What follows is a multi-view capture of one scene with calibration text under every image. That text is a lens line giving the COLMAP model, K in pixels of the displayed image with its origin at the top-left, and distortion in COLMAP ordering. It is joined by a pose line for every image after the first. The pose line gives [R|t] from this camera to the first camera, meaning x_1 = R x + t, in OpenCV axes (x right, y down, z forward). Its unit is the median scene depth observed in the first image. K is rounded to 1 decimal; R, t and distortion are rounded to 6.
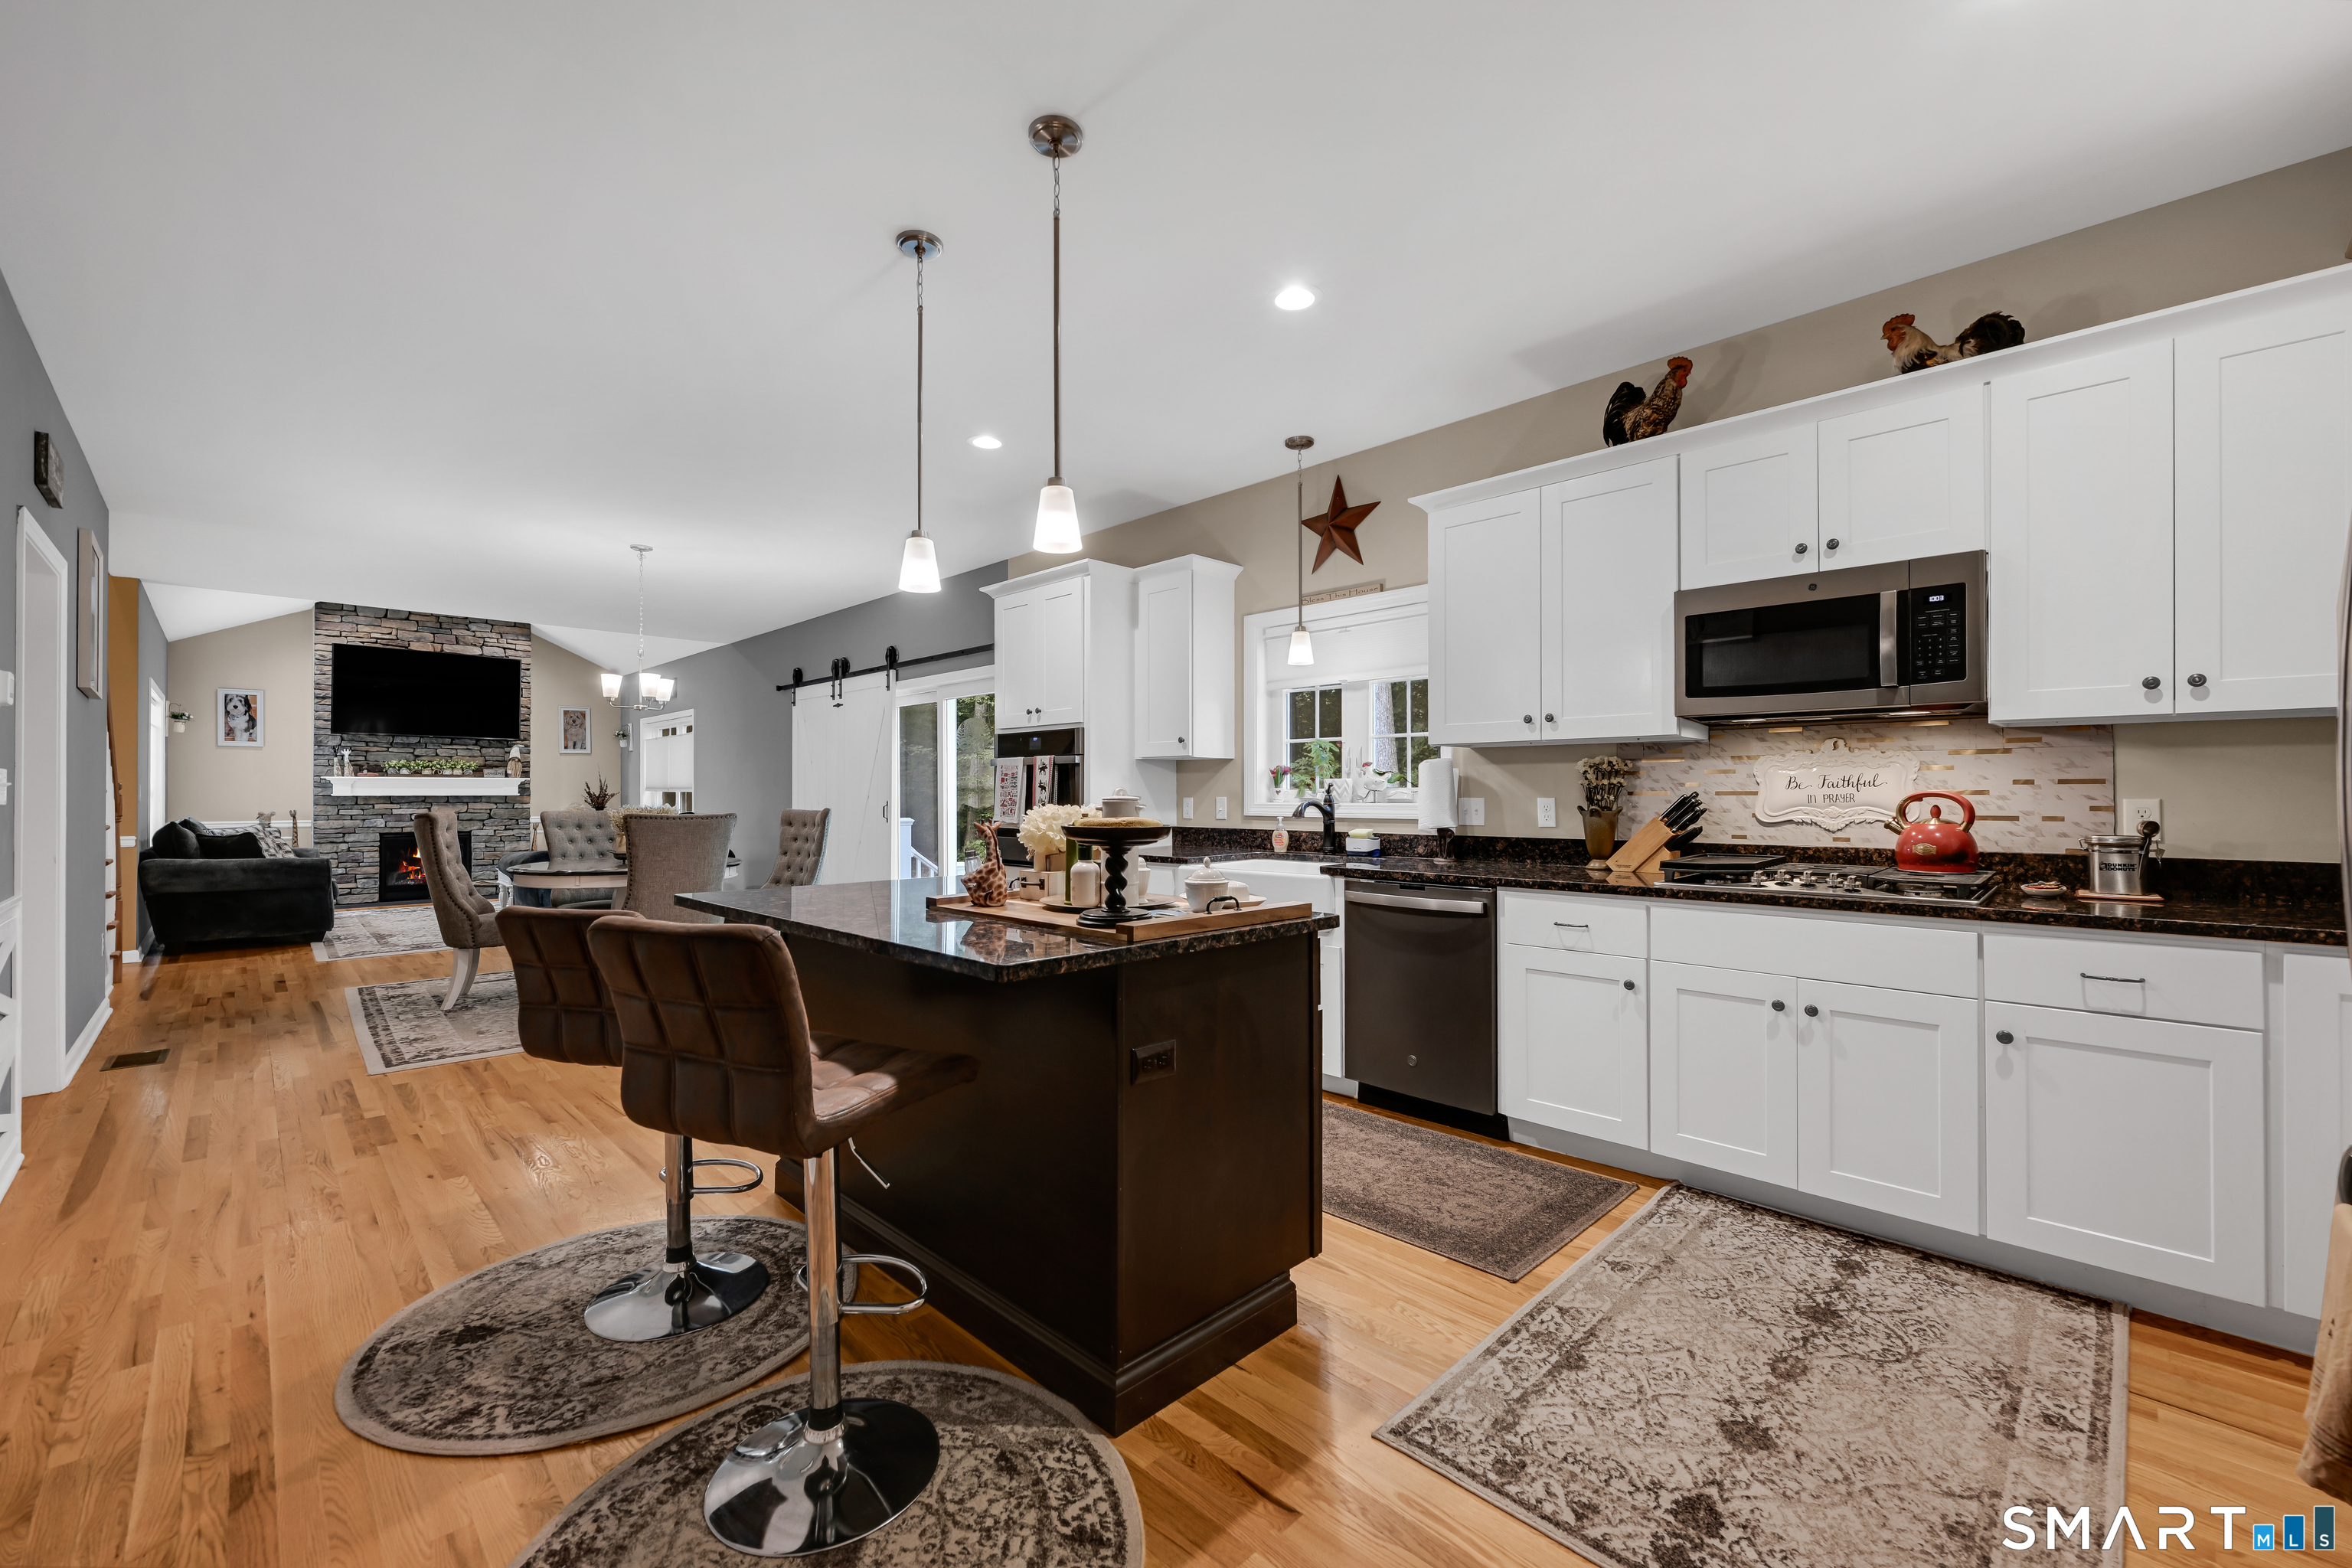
lens RADIAL K [[937.2, 0, 1181.2], [0, 937.2, 787.0], [0, 0, 1]] dist [-0.000486, -0.000070]
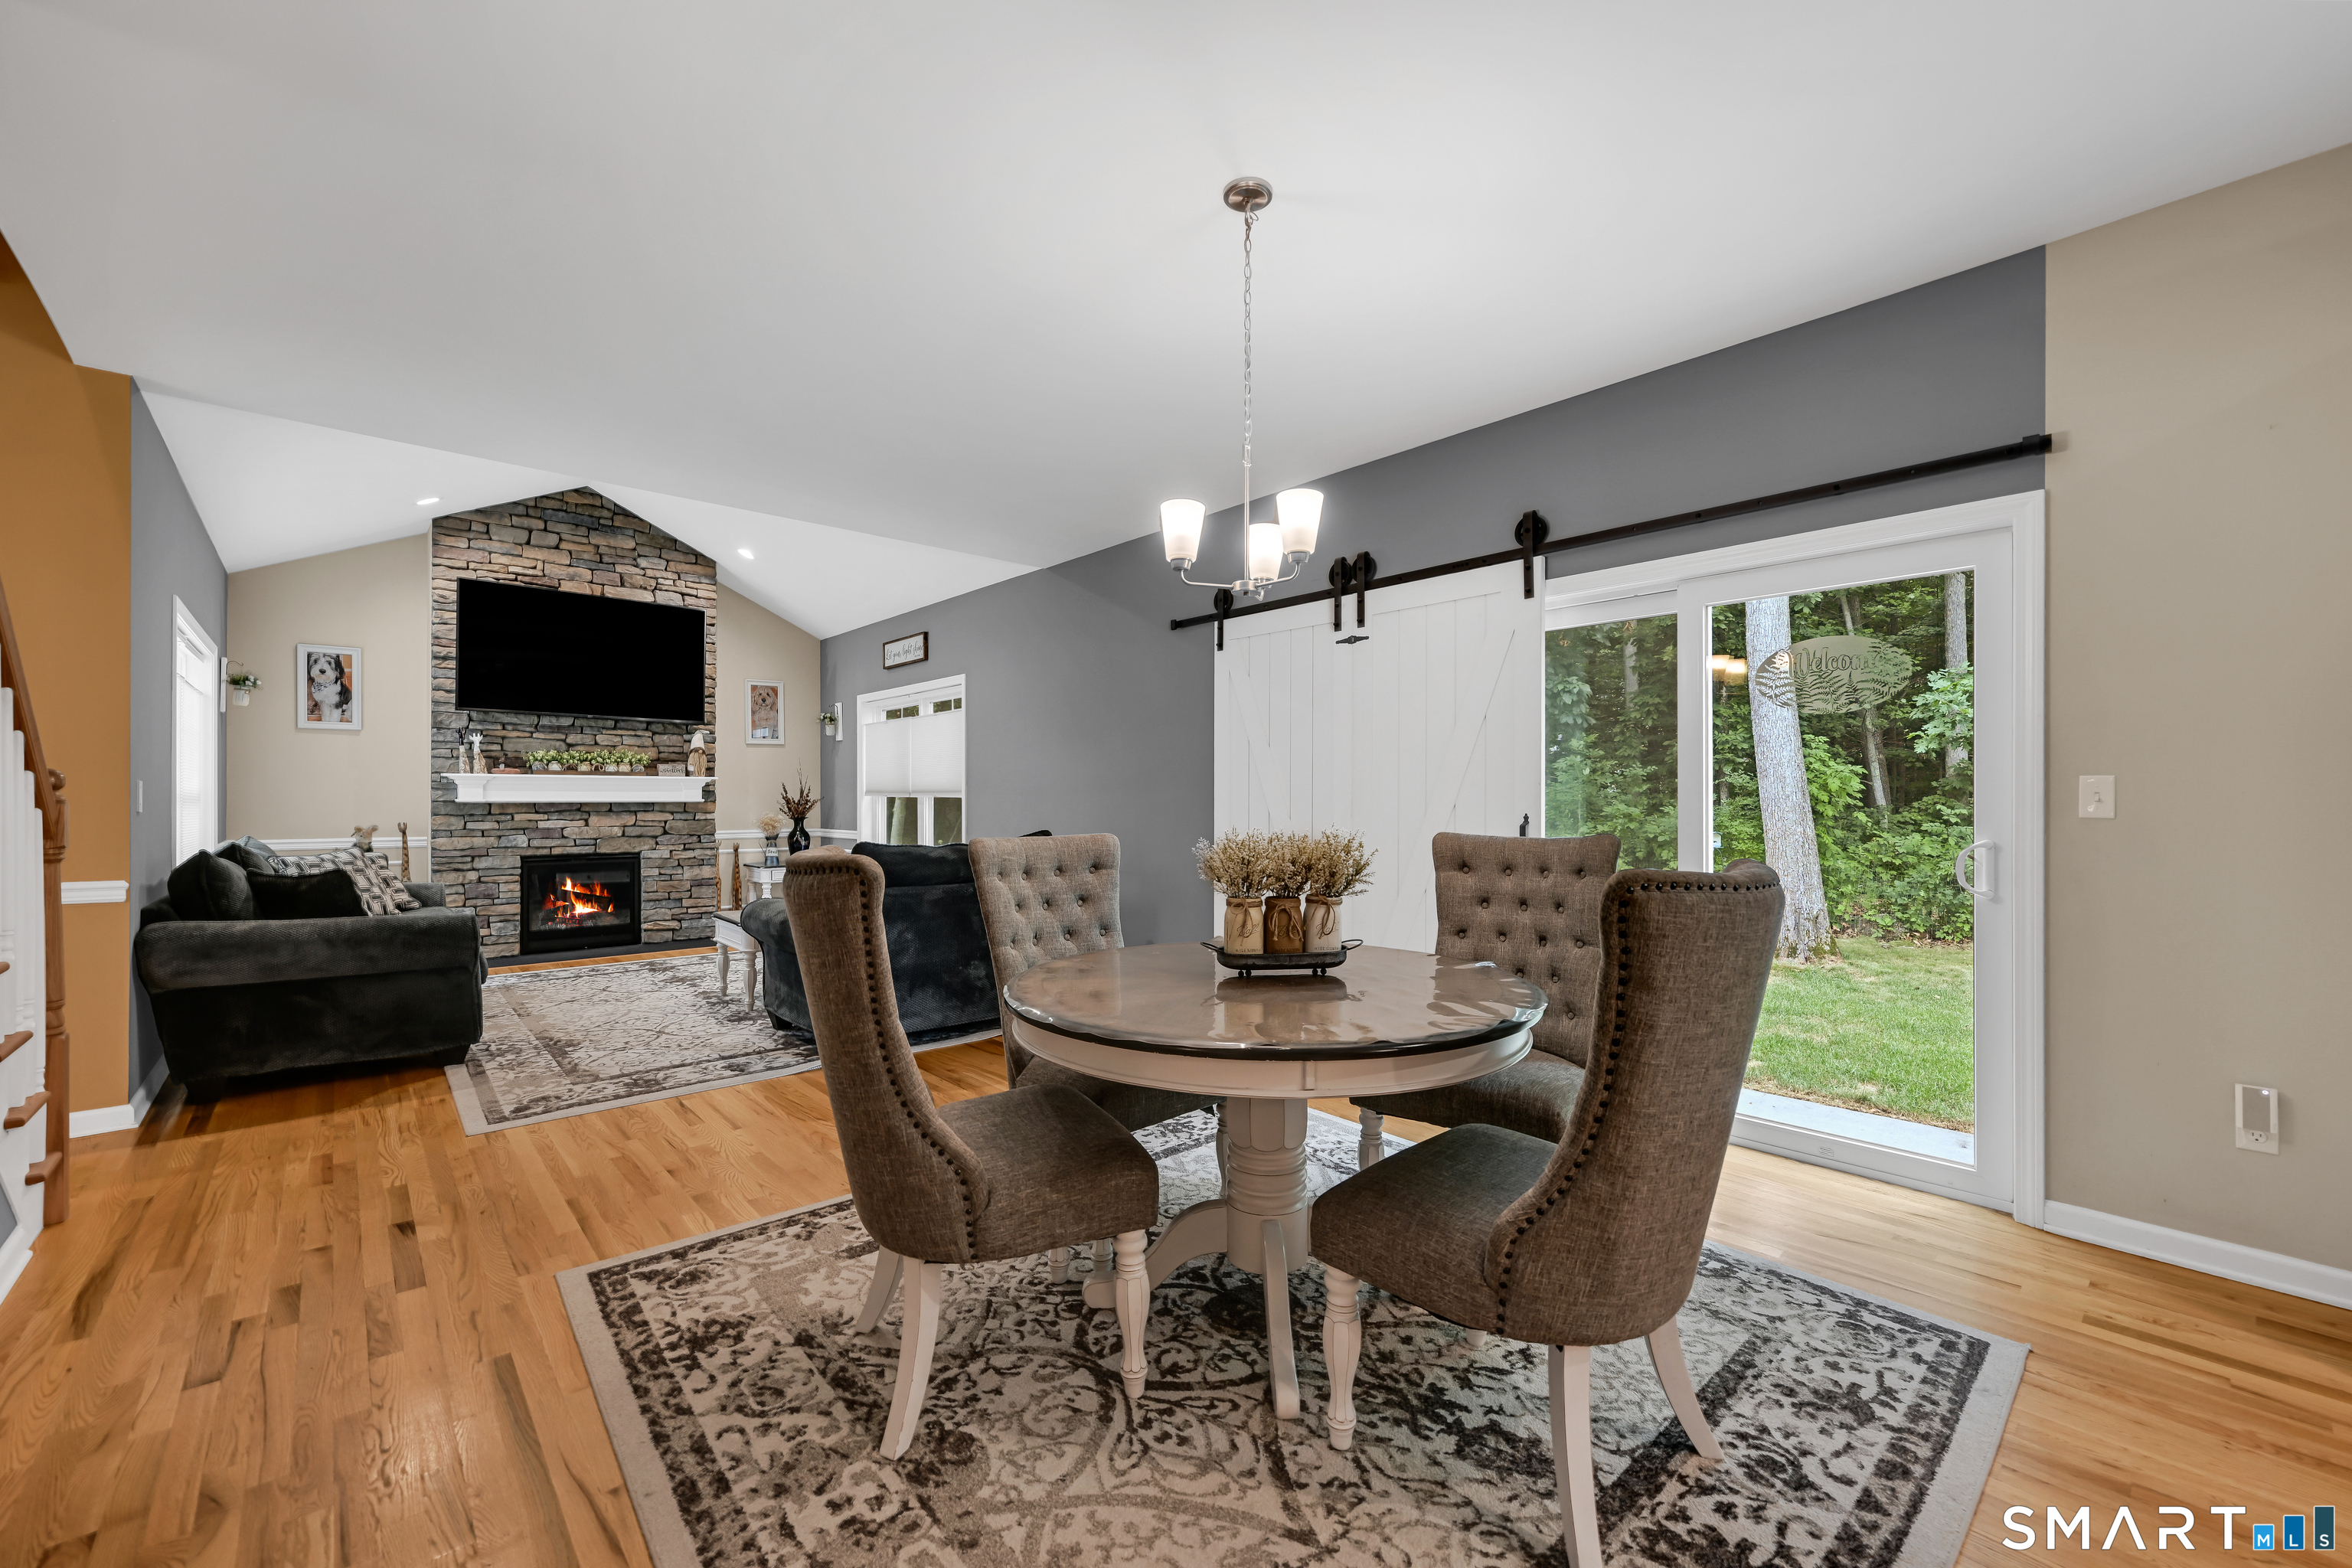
lens RADIAL K [[937.2, 0, 1173.4], [0, 937.2, 797.1], [0, 0, 1]] dist [-0.000486, -0.000070]
pose [[0.998266, 0.001656, -0.058842, -0.349443], [-0.001440, 0.999992, 0.003724, 0.002722], [0.058848, -0.003633, 0.998260, 0.353868]]
